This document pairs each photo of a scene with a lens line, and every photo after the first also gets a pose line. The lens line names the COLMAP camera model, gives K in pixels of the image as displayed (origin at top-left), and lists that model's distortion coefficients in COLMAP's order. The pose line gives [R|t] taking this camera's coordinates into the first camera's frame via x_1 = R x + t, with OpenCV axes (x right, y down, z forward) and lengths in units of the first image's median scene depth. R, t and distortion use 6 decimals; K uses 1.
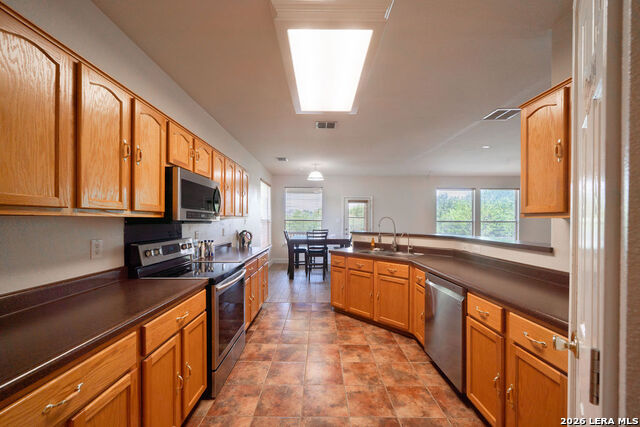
lens RADIAL K [[246.9, 0, 319.0], [0, 246.9, 223.3], [0, 0, 1]] dist [0.001113, 0.000064]
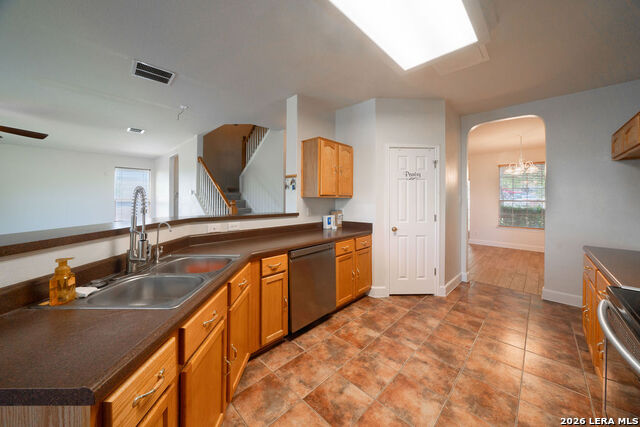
lens RADIAL K [[212.6, 0, 310.3], [0, 212.6, 201.1], [0, 0, 1]] dist [-0.000926, -0.000119]
pose [[-0.676098, -0.007805, 0.736770, -0.178828], [0.000638, 0.999937, 0.011178, -0.004792], [-0.736811, 0.008028, -0.676051, 1.215825]]
